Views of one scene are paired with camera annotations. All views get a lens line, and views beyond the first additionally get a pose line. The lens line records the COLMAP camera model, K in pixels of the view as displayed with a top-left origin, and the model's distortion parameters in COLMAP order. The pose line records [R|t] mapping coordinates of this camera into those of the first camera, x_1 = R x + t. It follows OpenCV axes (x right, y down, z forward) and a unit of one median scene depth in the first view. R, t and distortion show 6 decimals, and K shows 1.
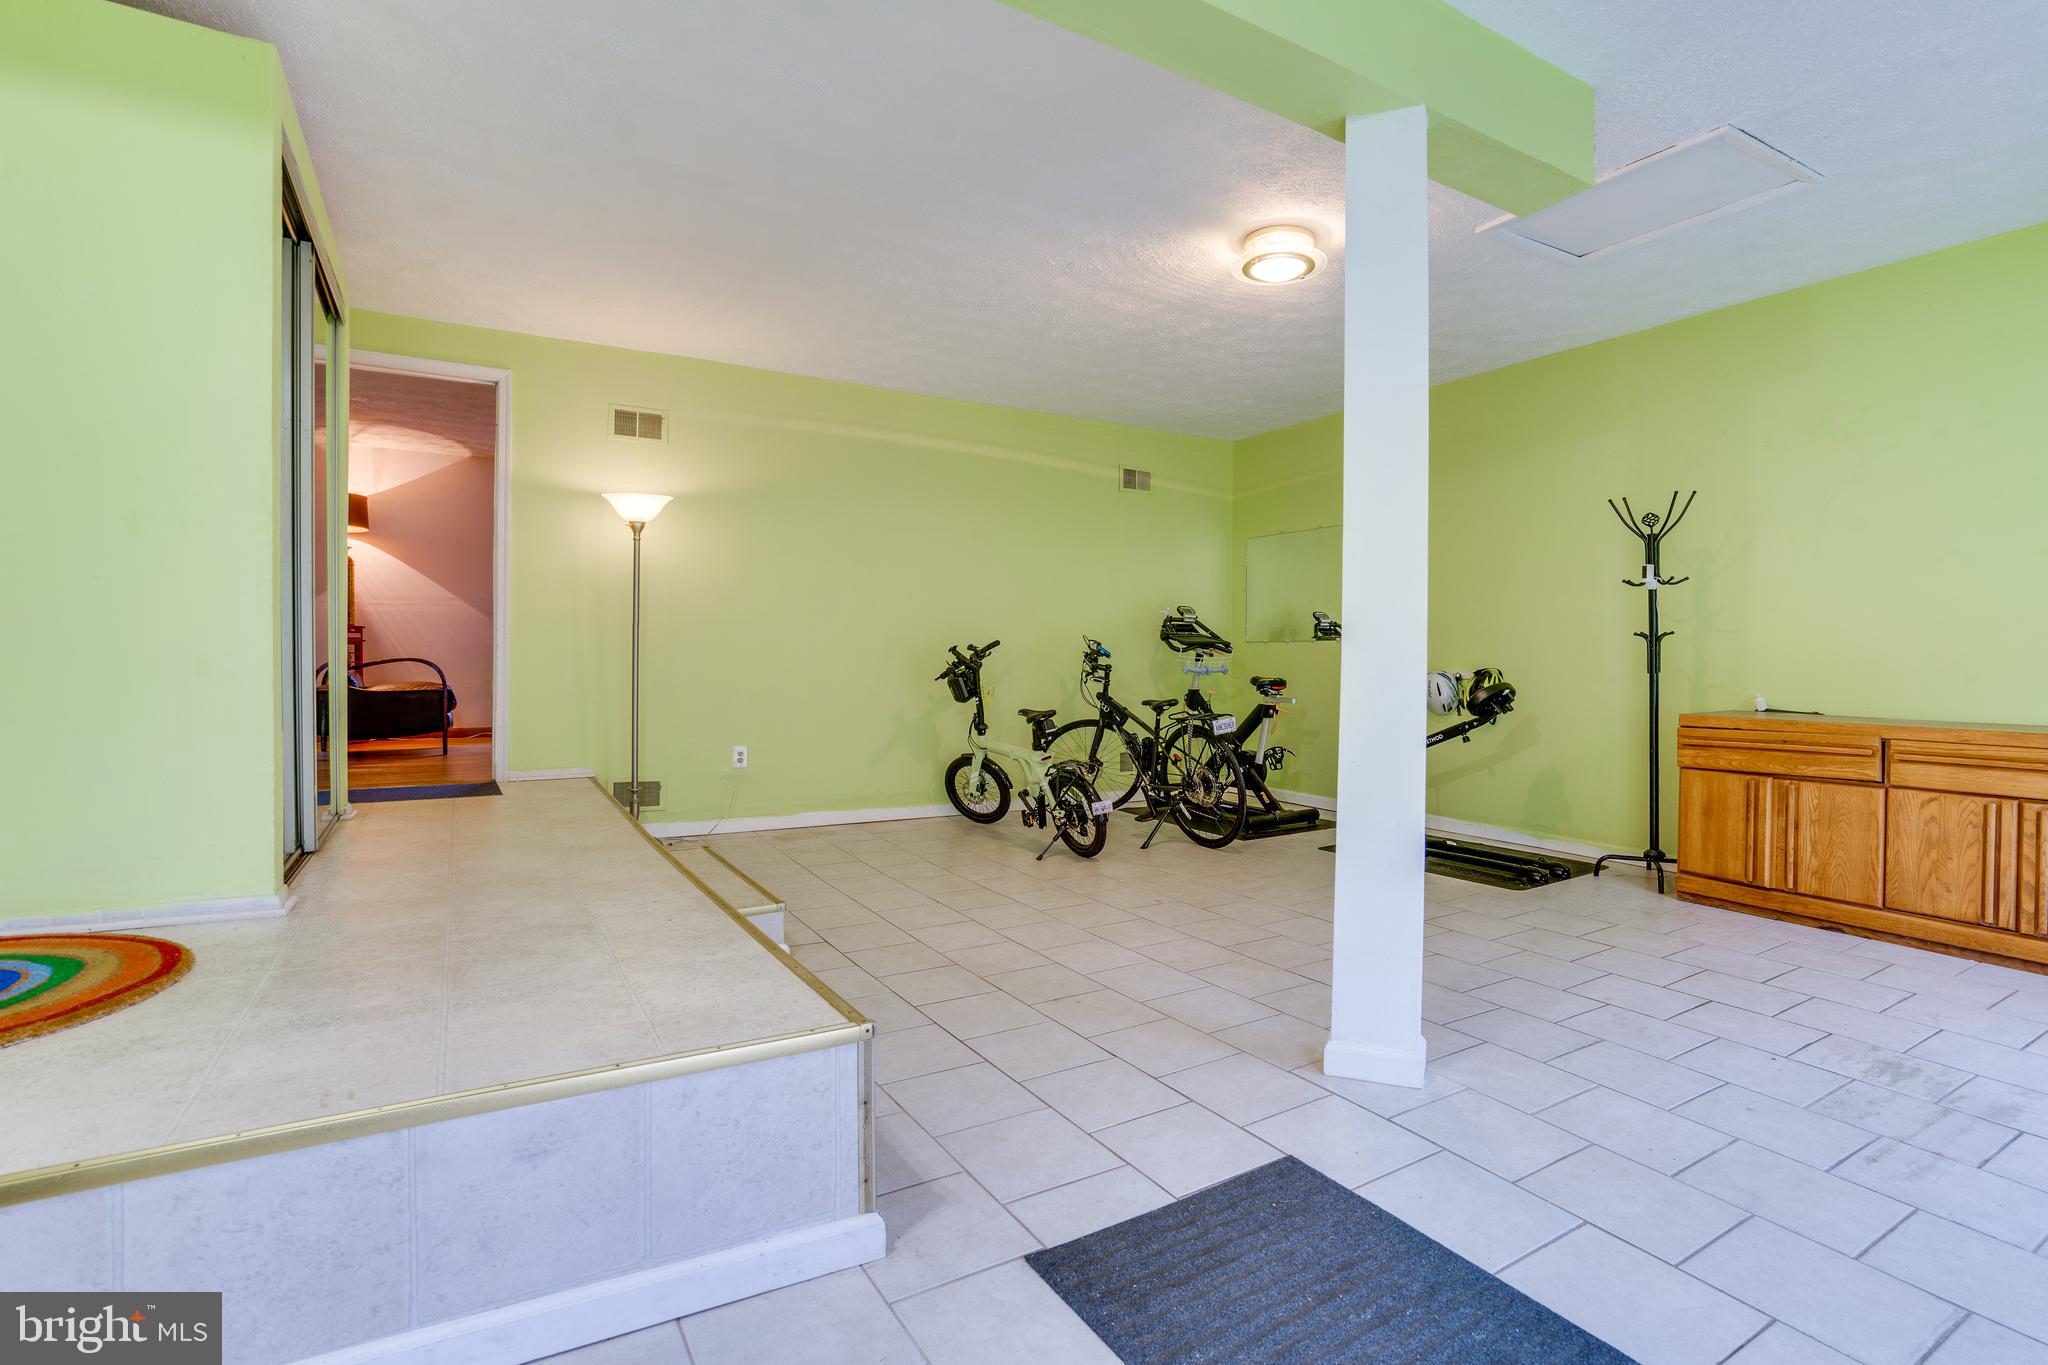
lens RADIAL K [[943.7, 0, 1032.7], [0, 943.7, 681.9], [0, 0, 1]] dist [-0.039566, 0.016255]
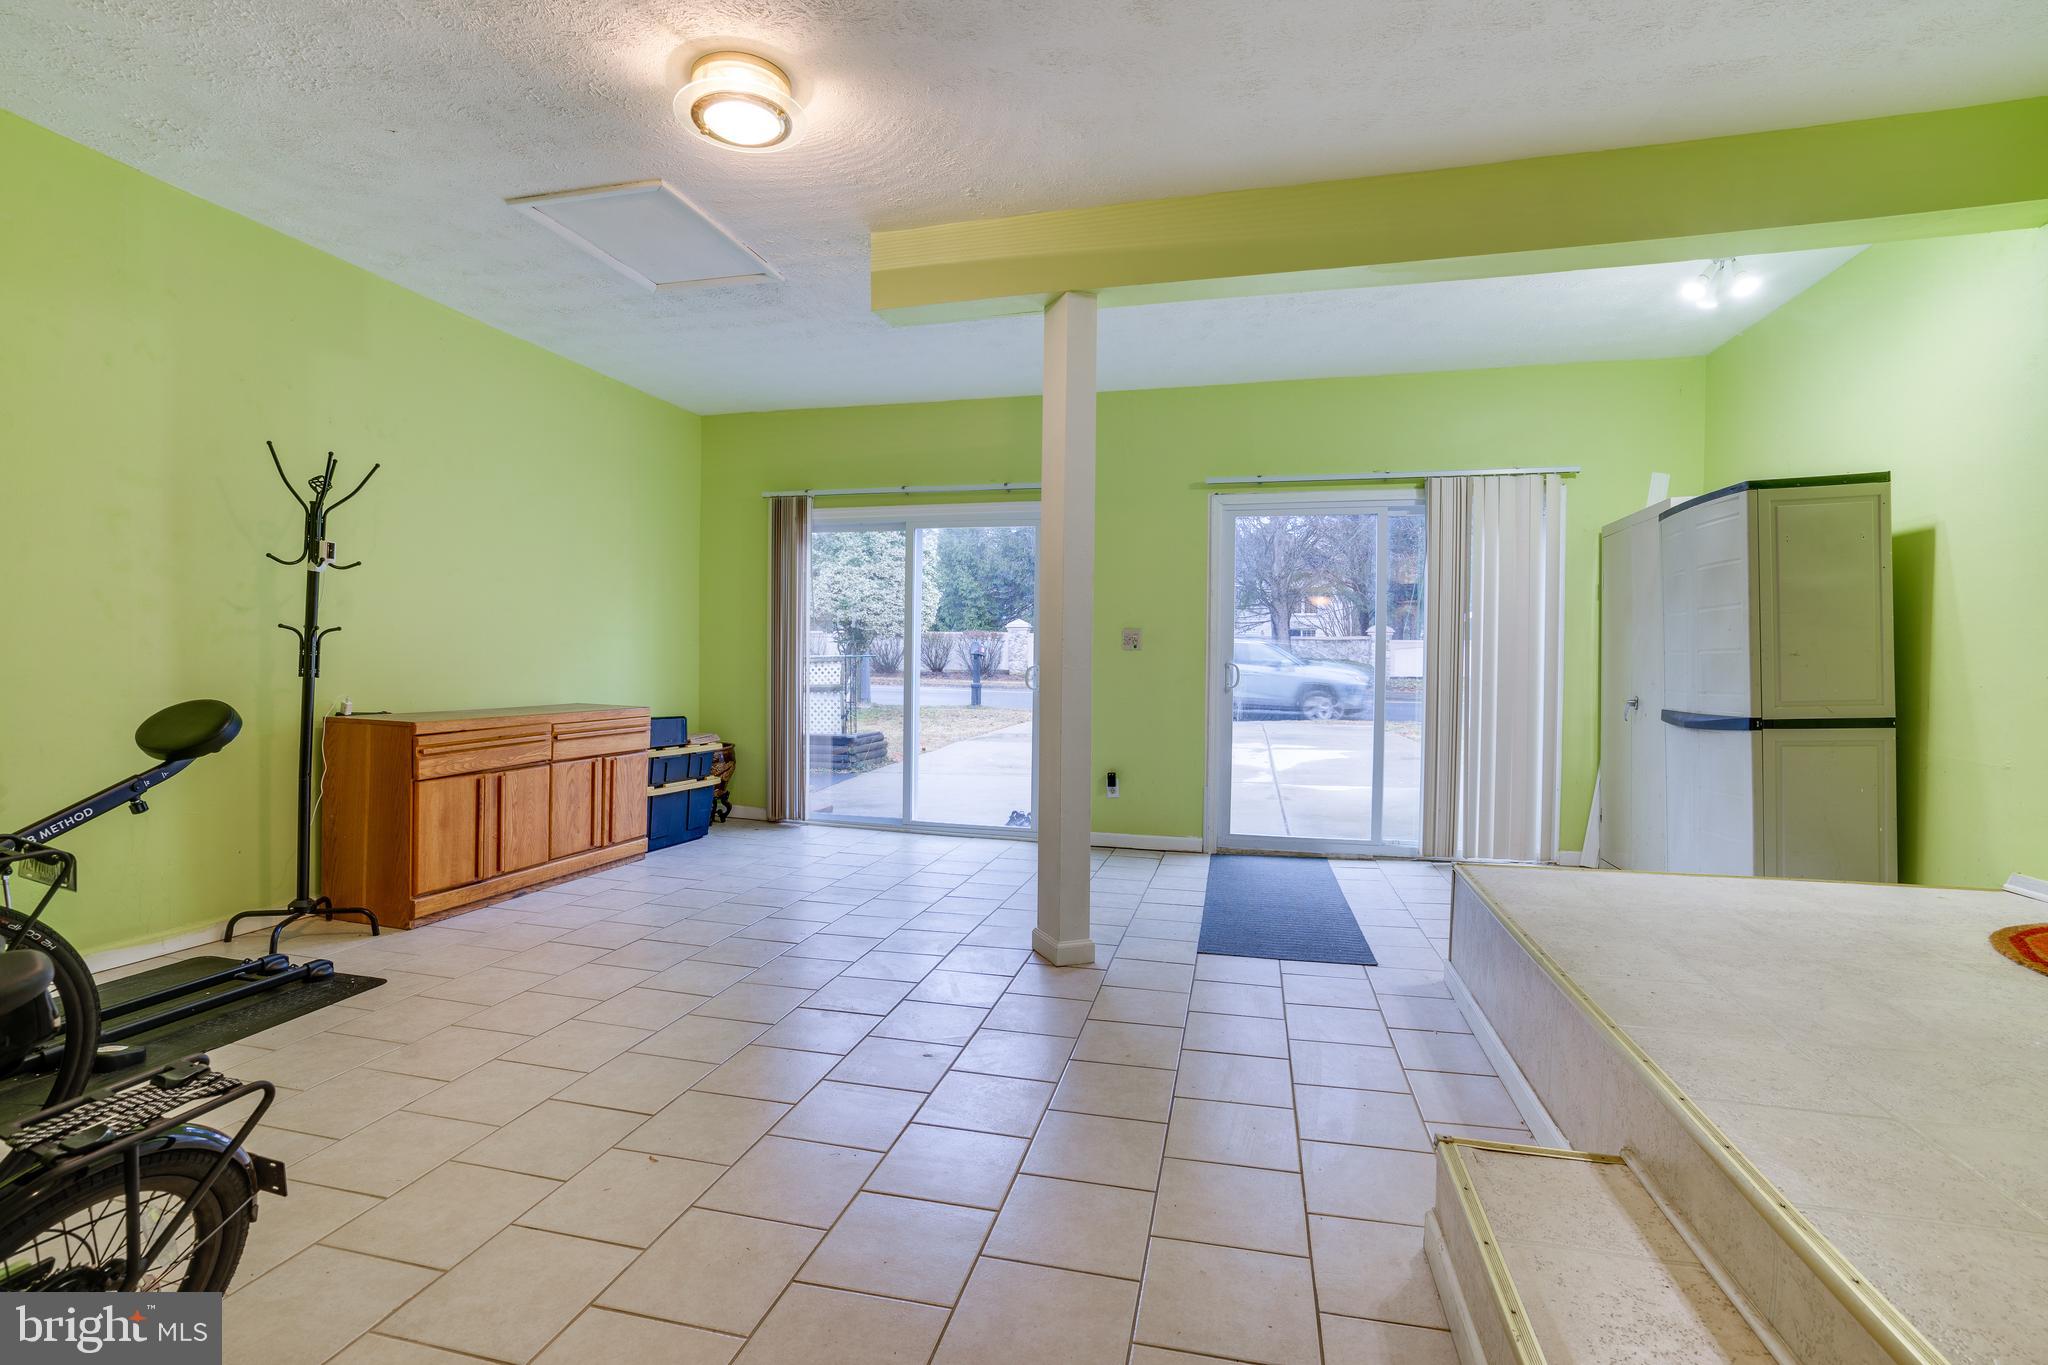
lens RADIAL K [[802.0, 0, 1100.3], [0, 802.0, 672.1], [0, 0, 1]] dist [-0.030731, 0.000072]
pose [[-0.730635, -0.011099, 0.682678, -0.336826], [0.014961, 0.999368, 0.032260, -0.031593], [-0.682604, 0.033783, -0.730007, 1.221703]]
